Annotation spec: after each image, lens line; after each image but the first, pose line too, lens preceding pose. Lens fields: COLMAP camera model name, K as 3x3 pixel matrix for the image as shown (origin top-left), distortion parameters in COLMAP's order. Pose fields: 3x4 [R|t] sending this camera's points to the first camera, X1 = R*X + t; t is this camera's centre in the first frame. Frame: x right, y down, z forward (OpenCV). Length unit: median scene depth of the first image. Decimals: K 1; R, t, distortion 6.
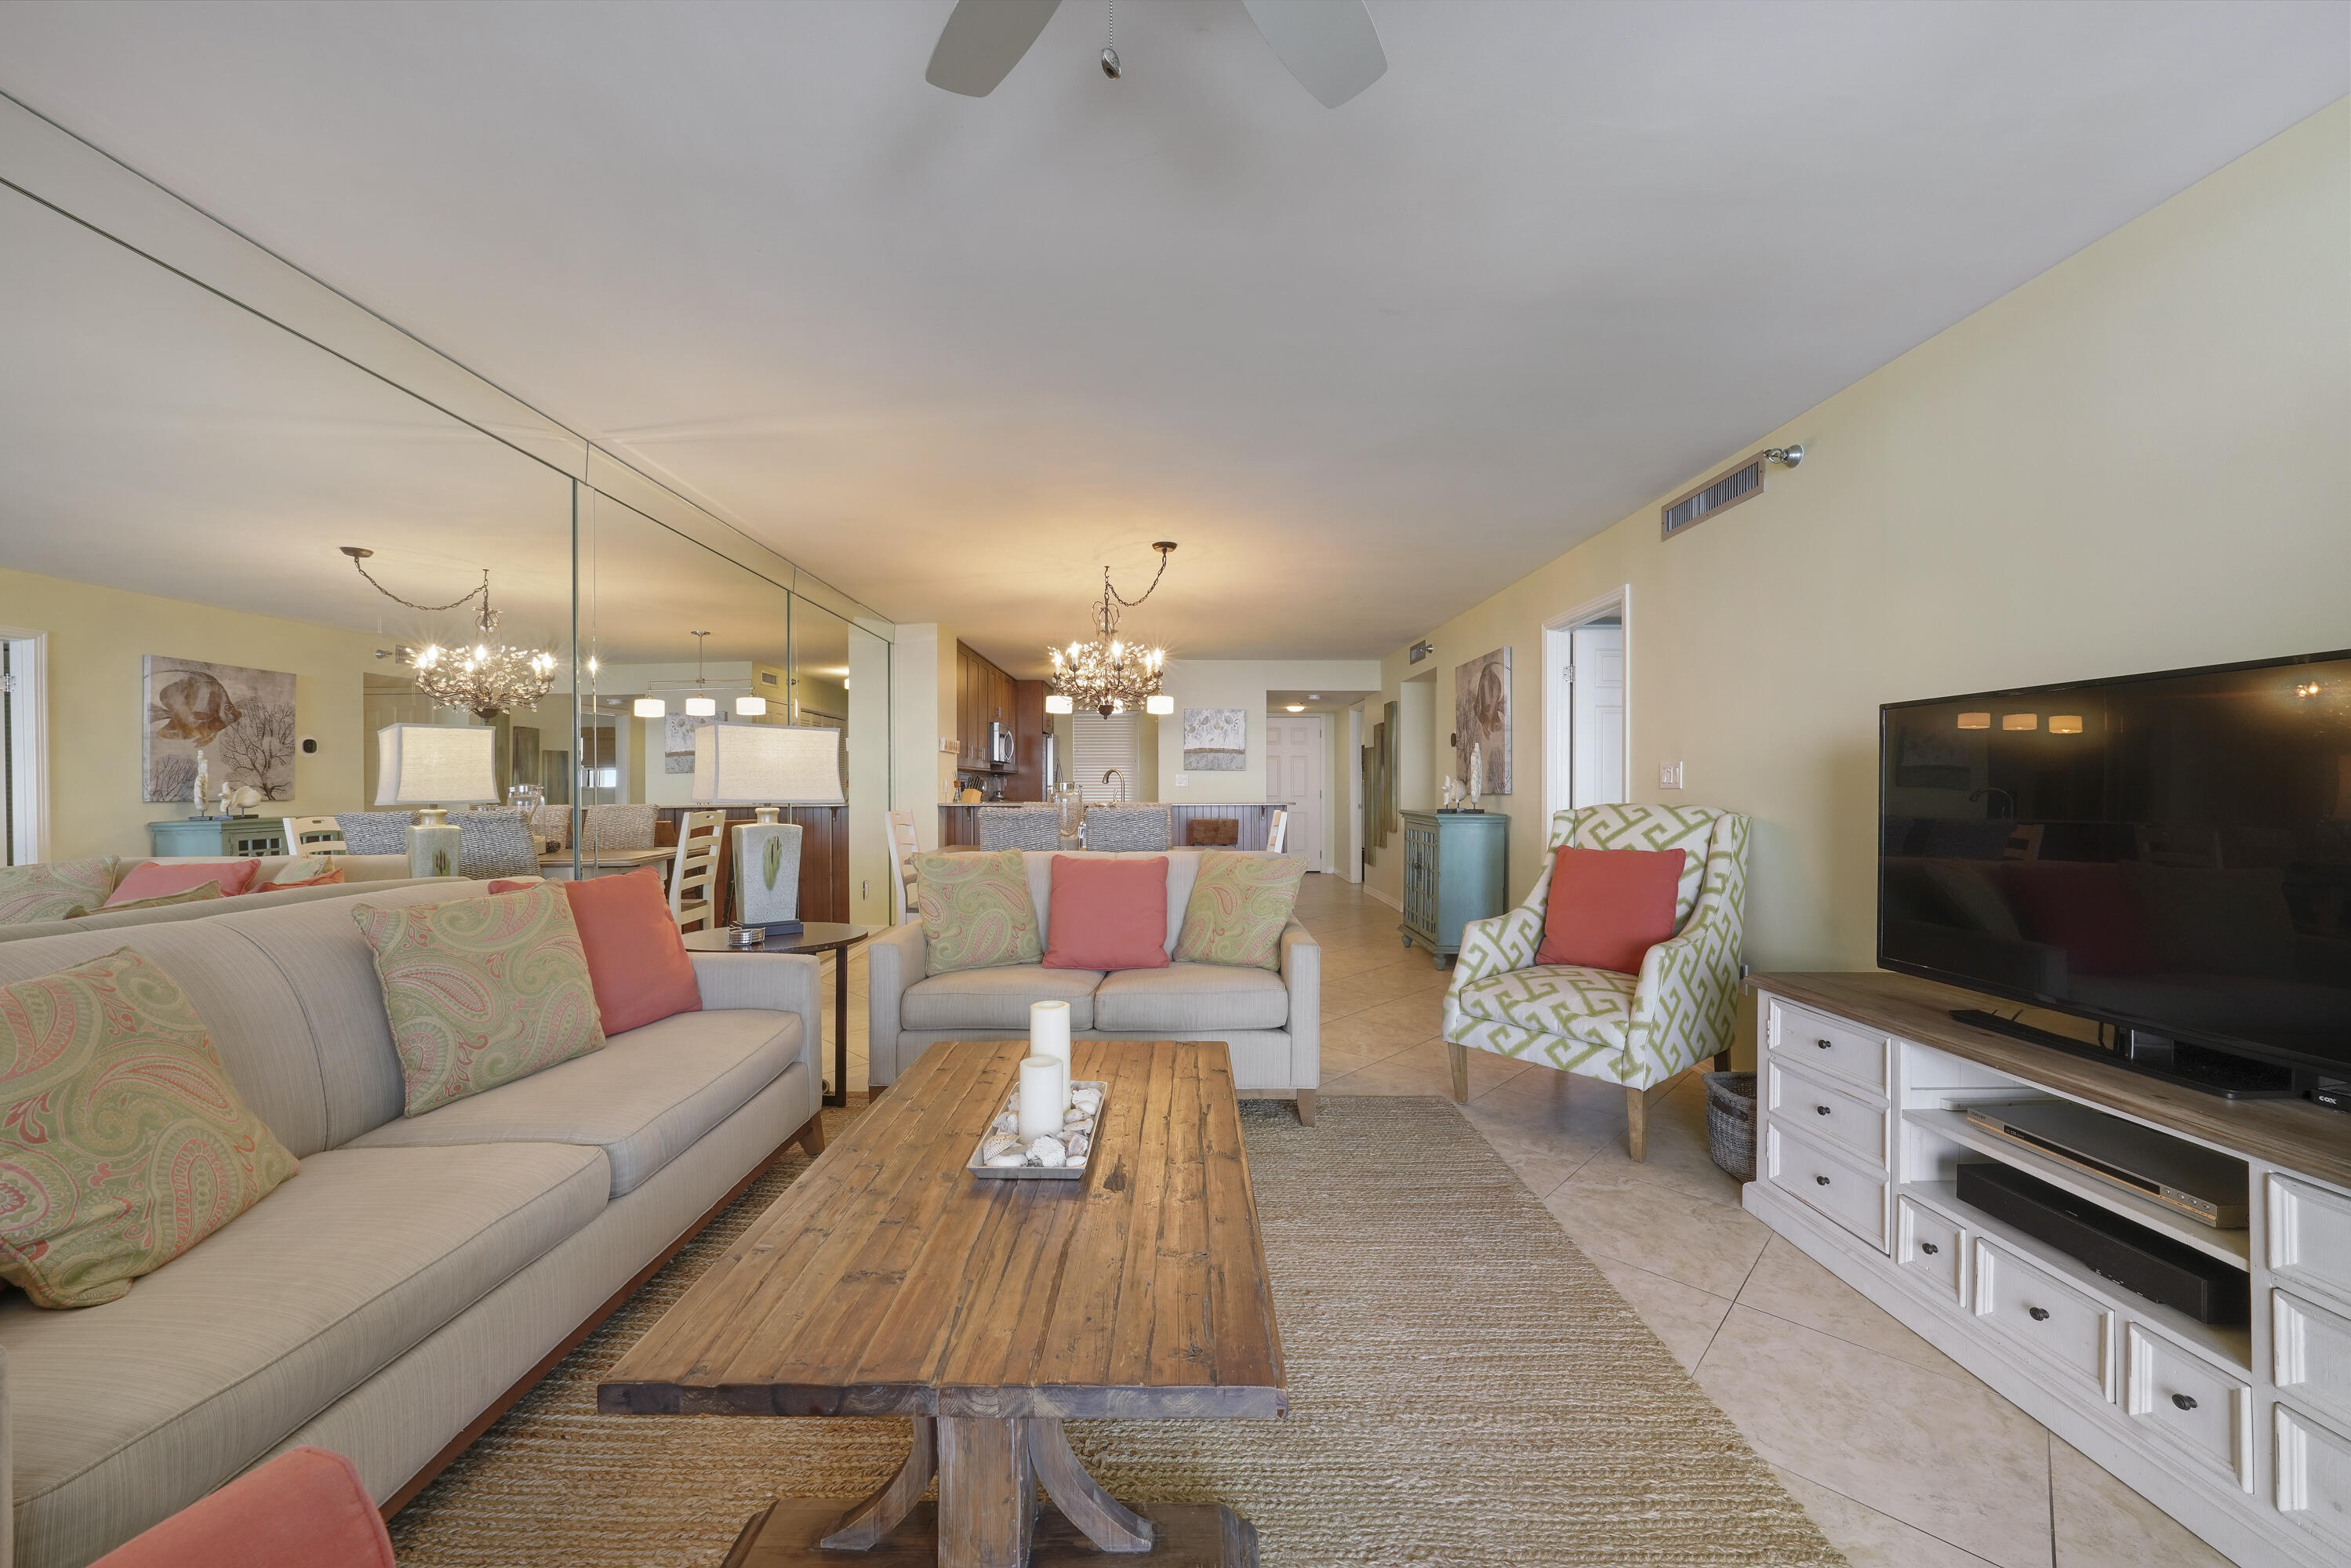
lens RADIAL K [[889.2, 0, 1170.2], [0, 889.2, 791.4], [0, 0, 1]] dist [-0.014333, 0.003753]
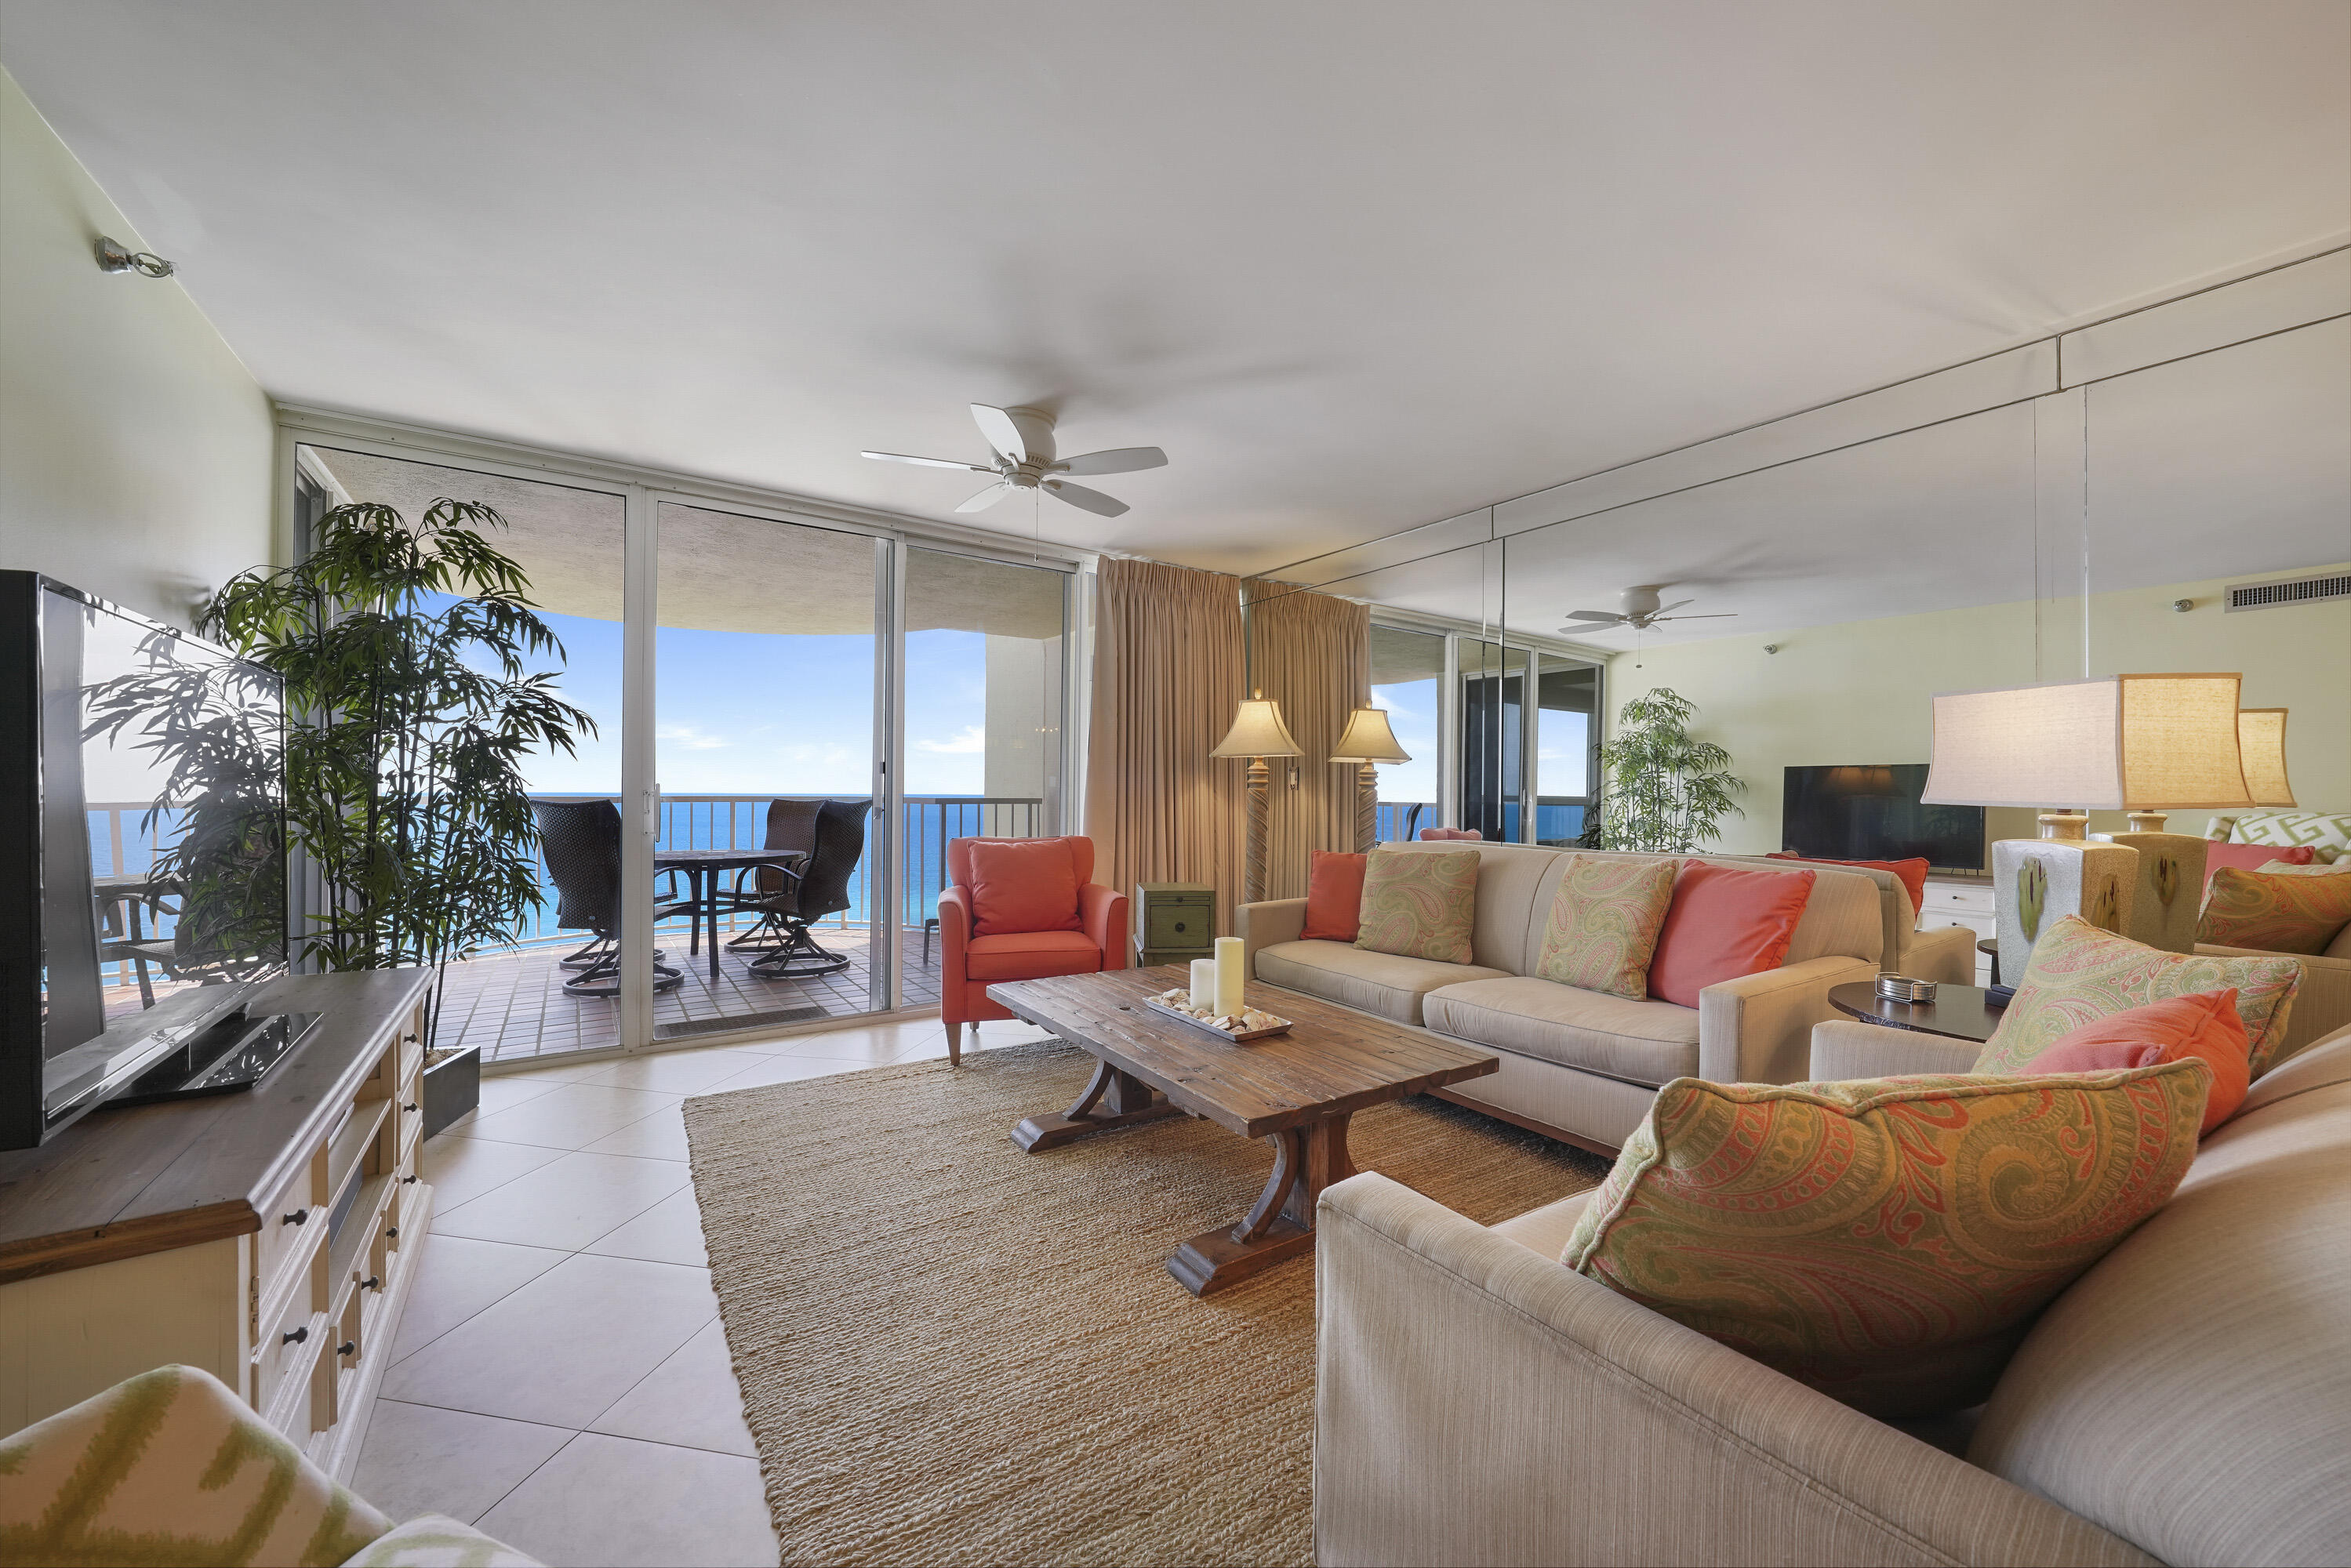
lens RADIAL K [[889.2, 0, 1184.7], [0, 889.2, 798.0], [0, 0, 1]] dist [-0.014333, 0.003753]
pose [[-0.826950, -0.000468, -0.562276, 0.388086], [-0.008409, 0.999898, 0.011535, 0.005913], [0.562213, 0.014267, -0.826869, 1.194246]]
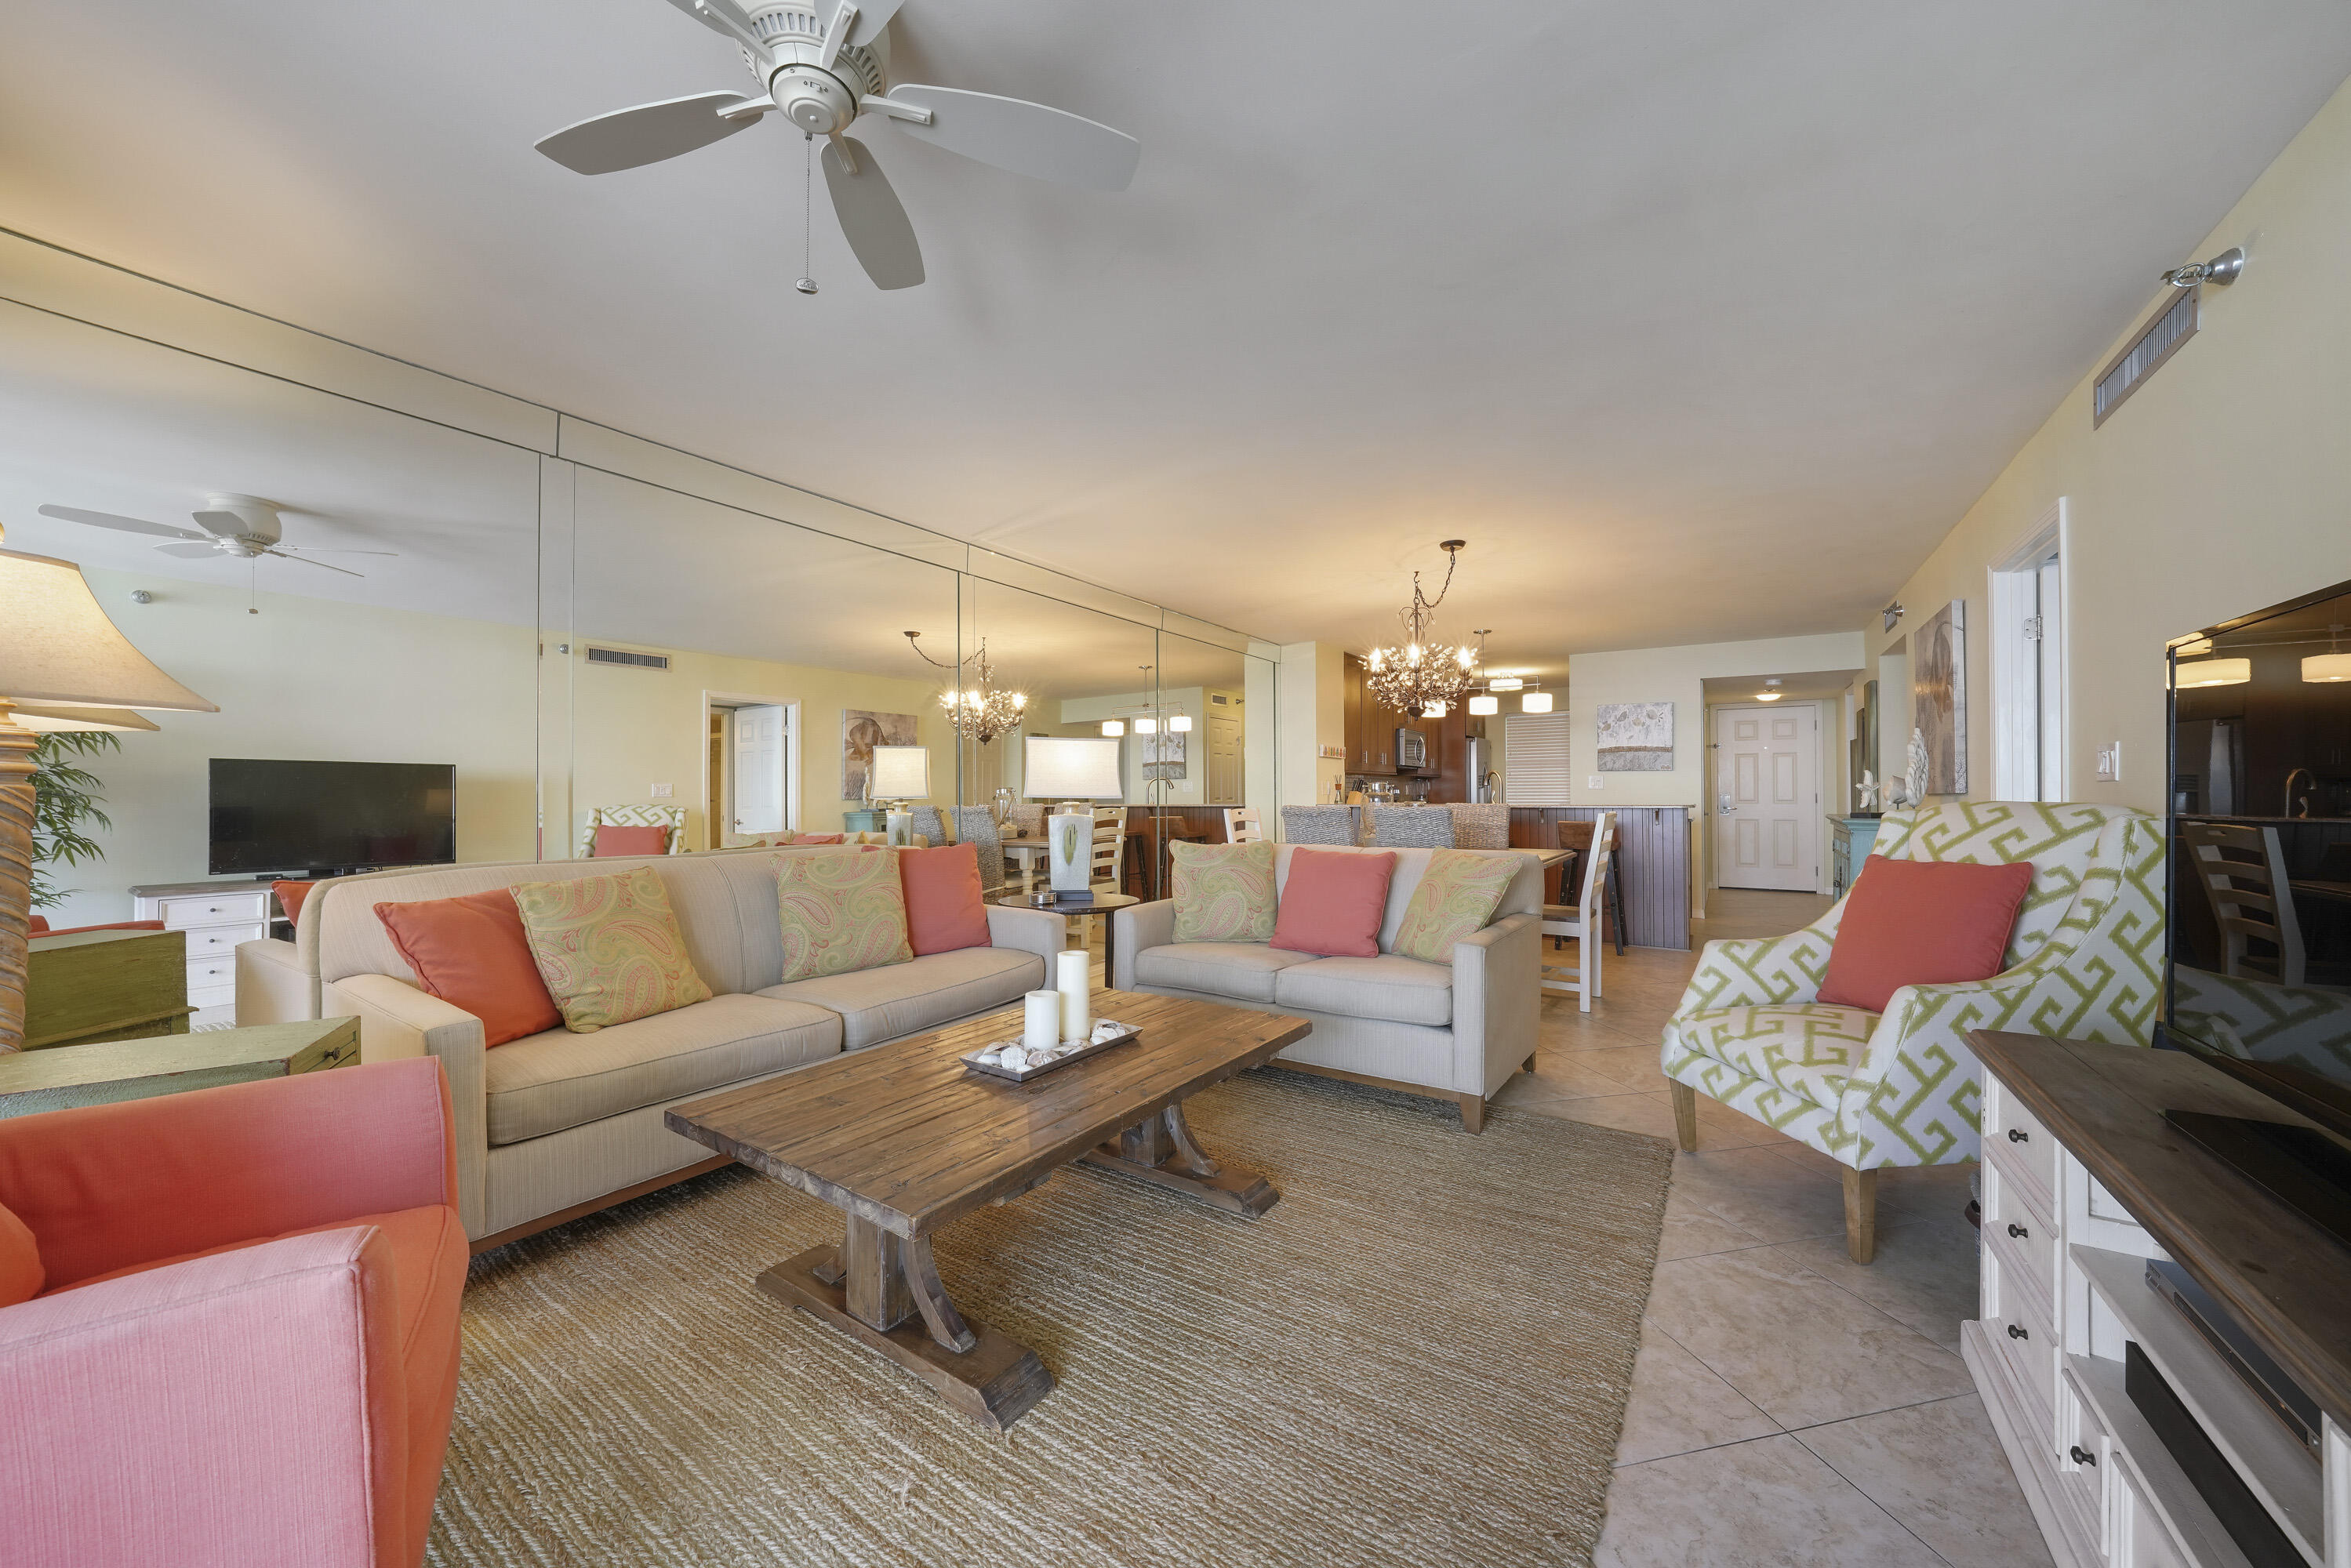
lens RADIAL K [[851.0, 0, 1173.7], [0, 851.0, 788.6], [0, 0, 1]] dist [-0.011627, 0.001871]
pose [[0.831652, -0.004672, -0.555277, 0.369795], [-0.001682, 0.999939, -0.010932, 0.012981], [0.555295, 0.010025, 0.831593, 0.047035]]
